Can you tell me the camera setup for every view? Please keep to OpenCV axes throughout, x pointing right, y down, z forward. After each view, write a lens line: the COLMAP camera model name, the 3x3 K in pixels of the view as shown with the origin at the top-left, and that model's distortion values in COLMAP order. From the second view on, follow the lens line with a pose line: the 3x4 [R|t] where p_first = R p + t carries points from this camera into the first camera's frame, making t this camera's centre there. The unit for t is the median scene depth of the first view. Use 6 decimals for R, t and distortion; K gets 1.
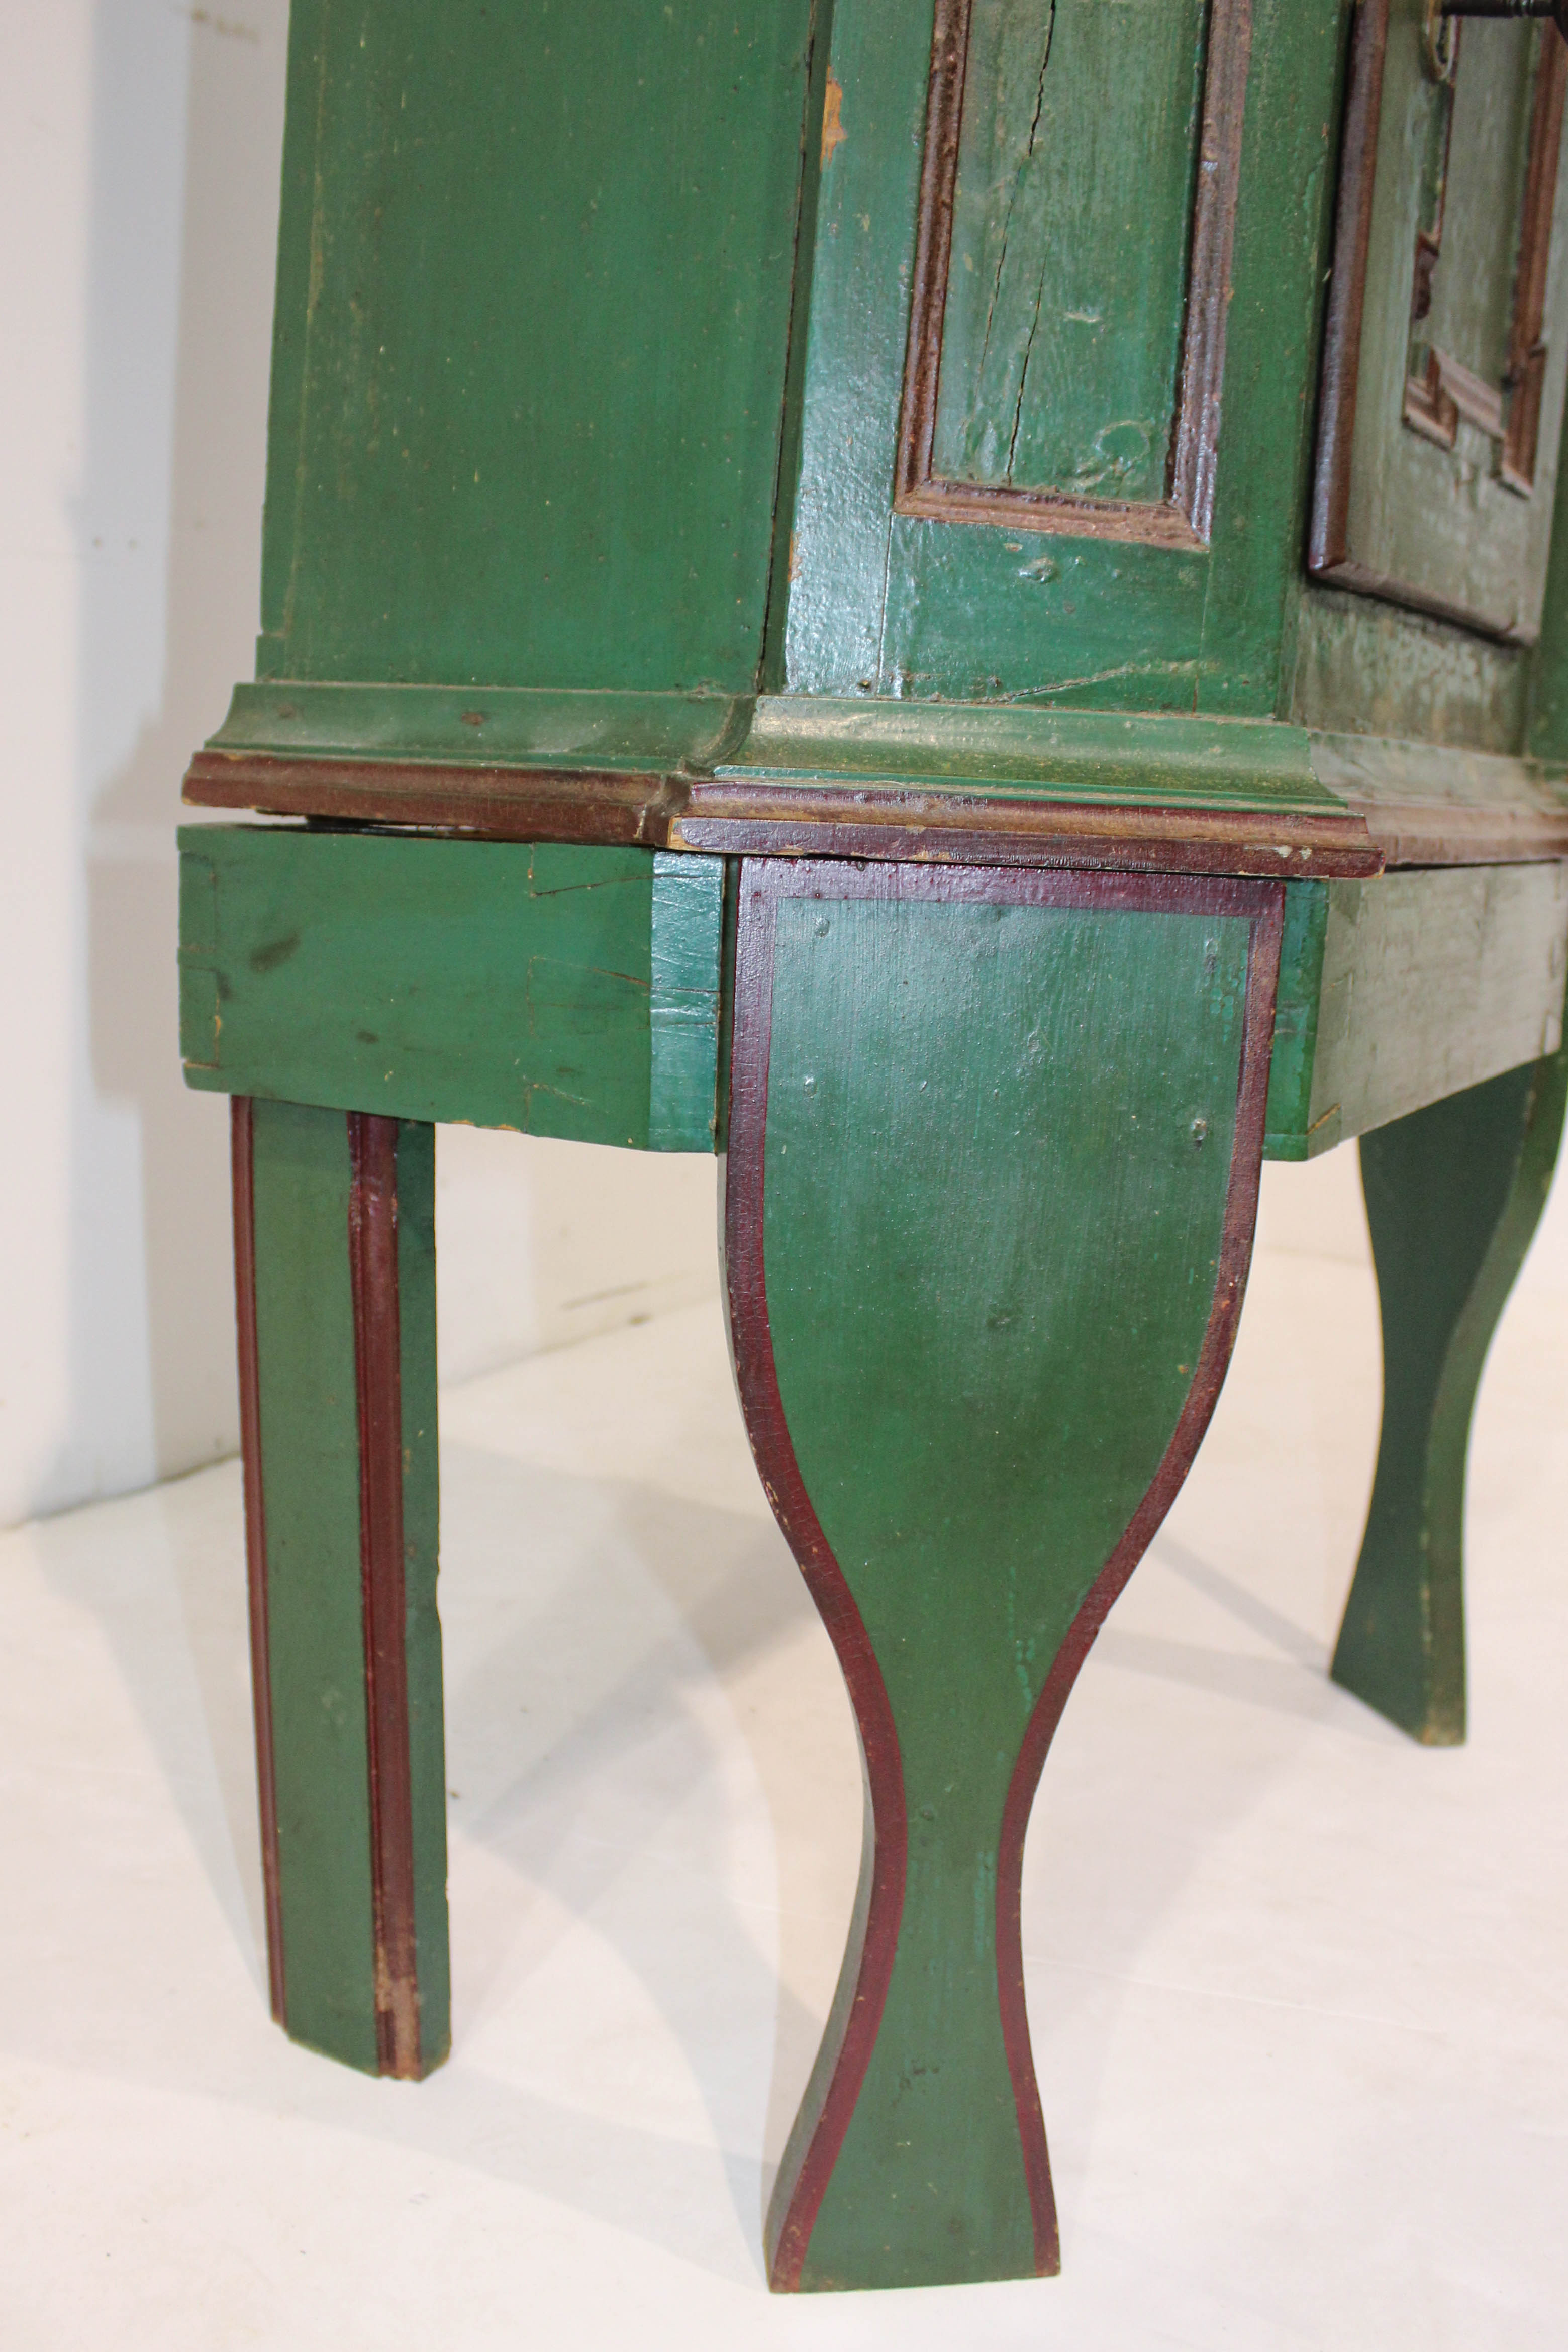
lens RADIAL K [[2009.8, 0, 796.8], [0, 2009.8, 1180.7], [0, 0, 1]] dist [-0.158988, 0.073976]
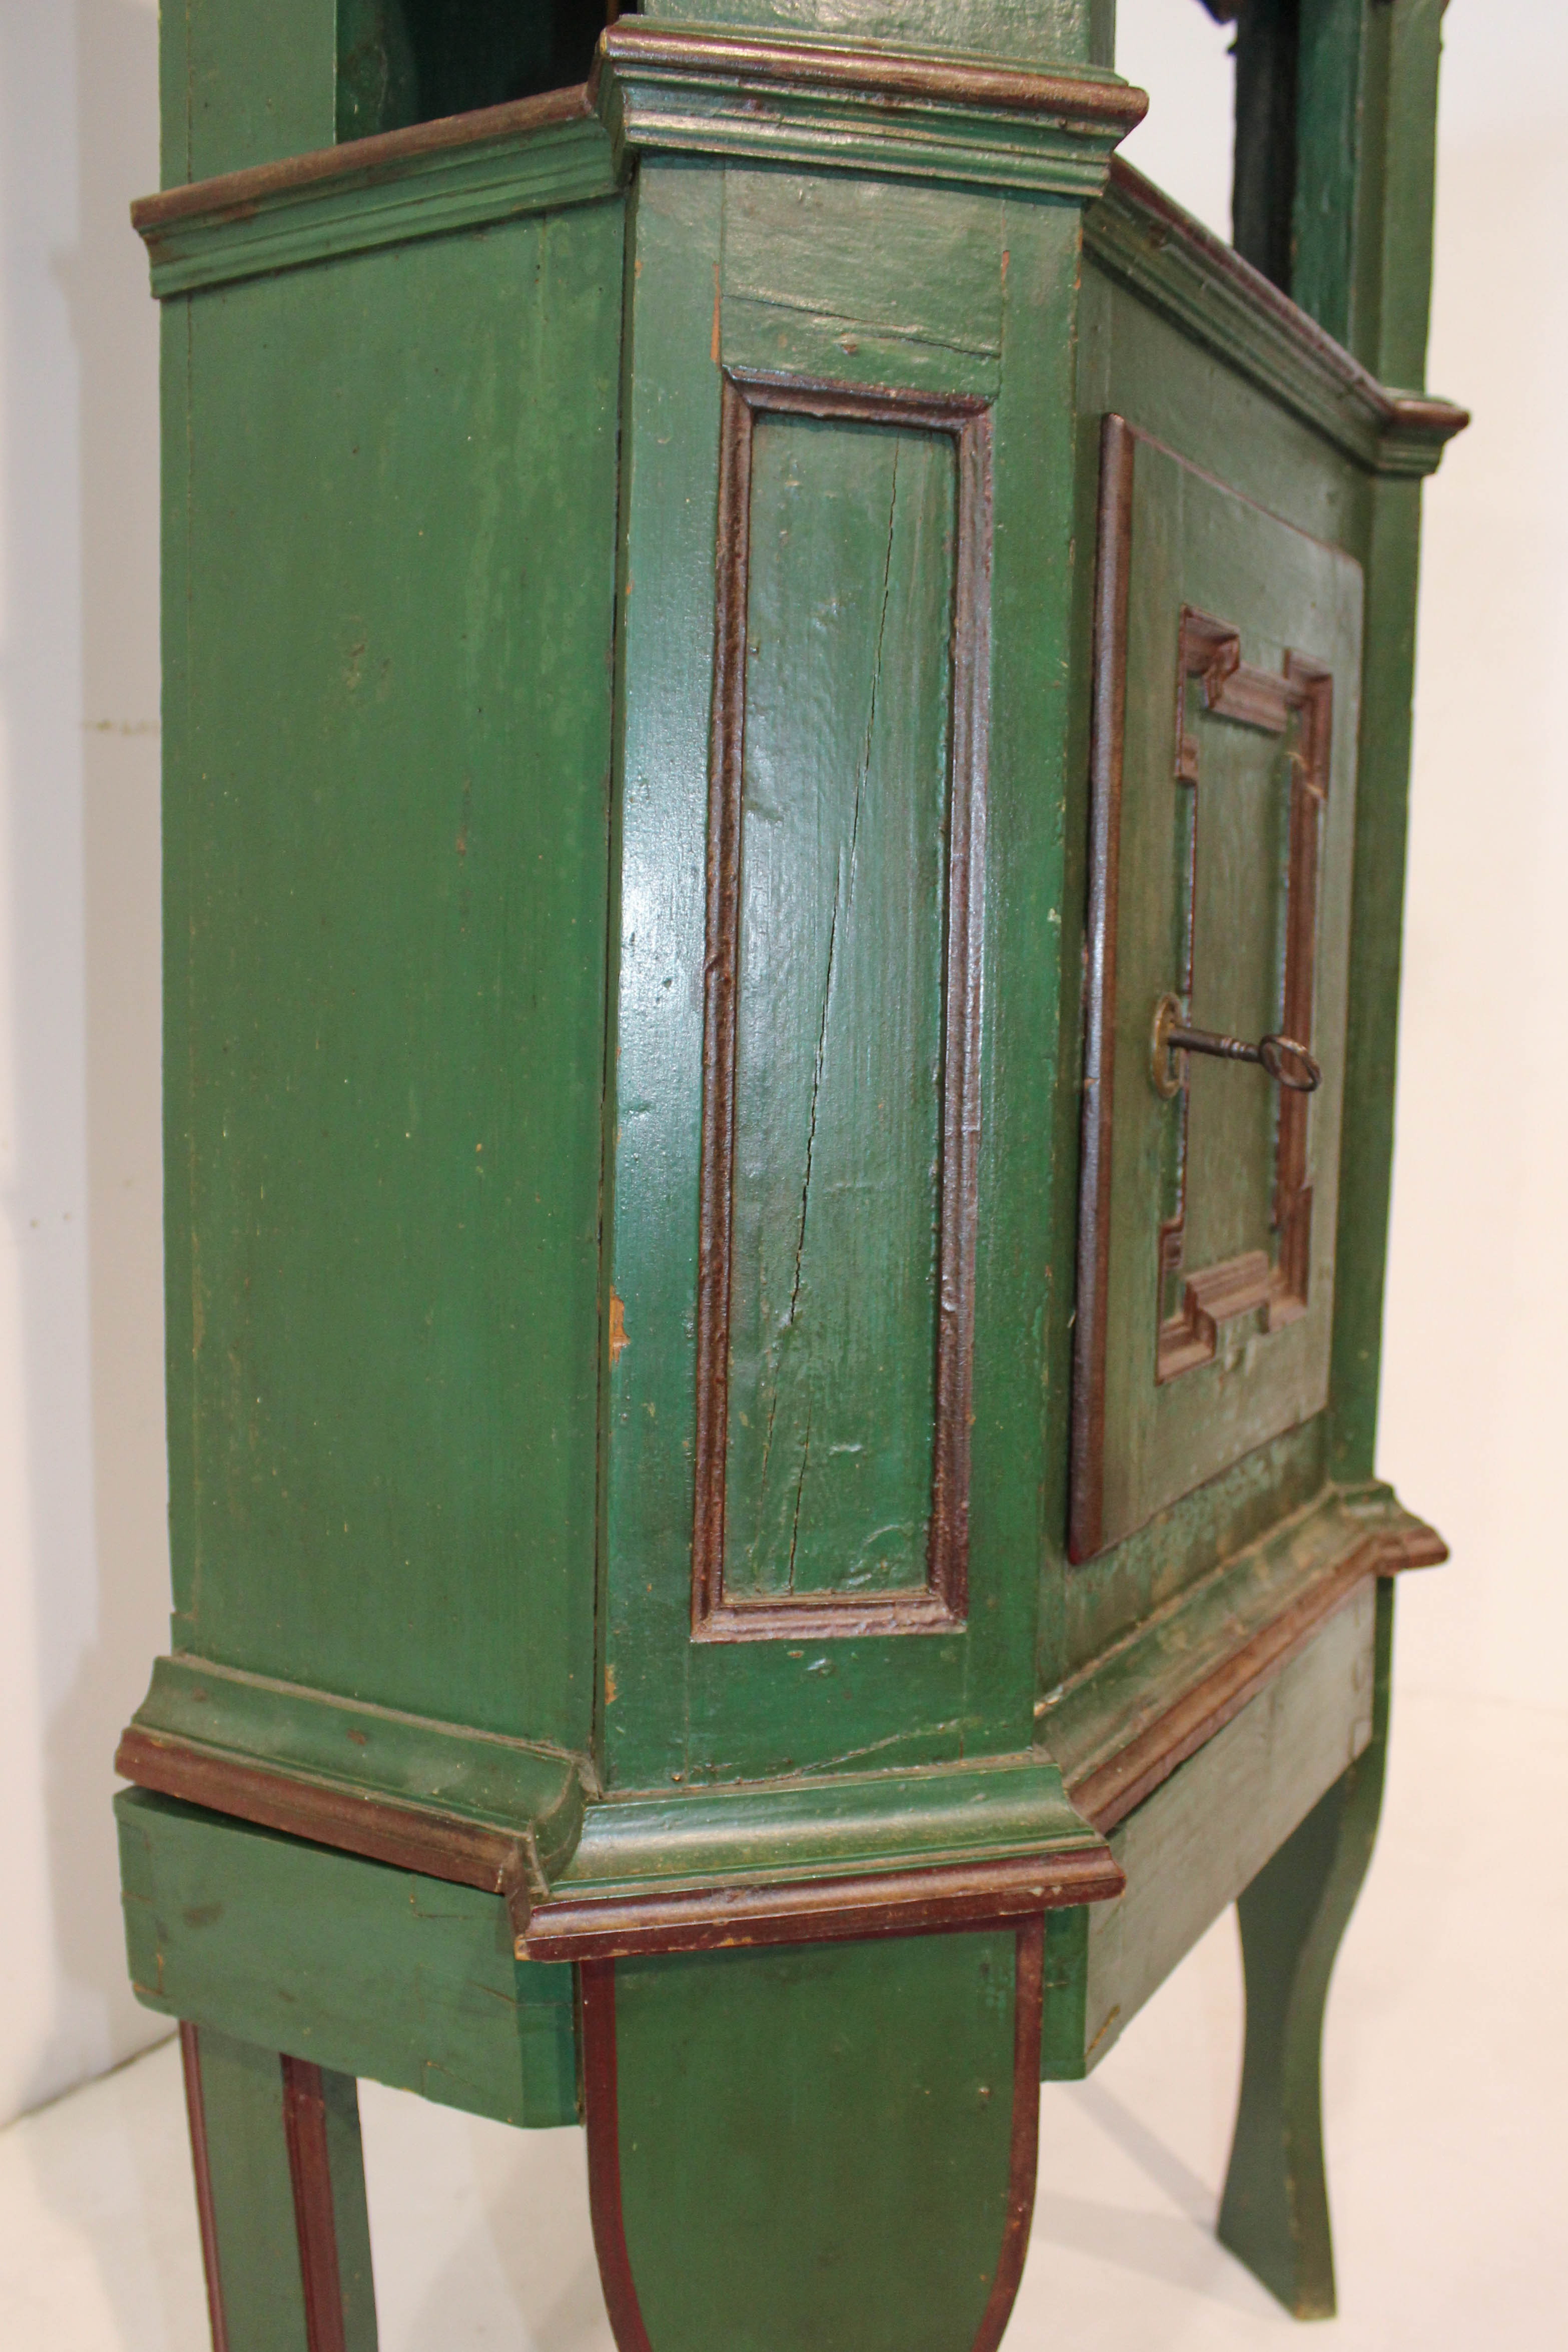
lens RADIAL K [[2009.7, 0, 802.9], [0, 2009.7, 1194.1], [0, 0, 1]] dist [-0.158988, 0.073976]
pose [[0.998467, -0.052926, 0.016188, 0.108784], [0.054050, 0.995372, -0.079459, -0.497313], [-0.011908, 0.080212, 0.996707, -0.209409]]
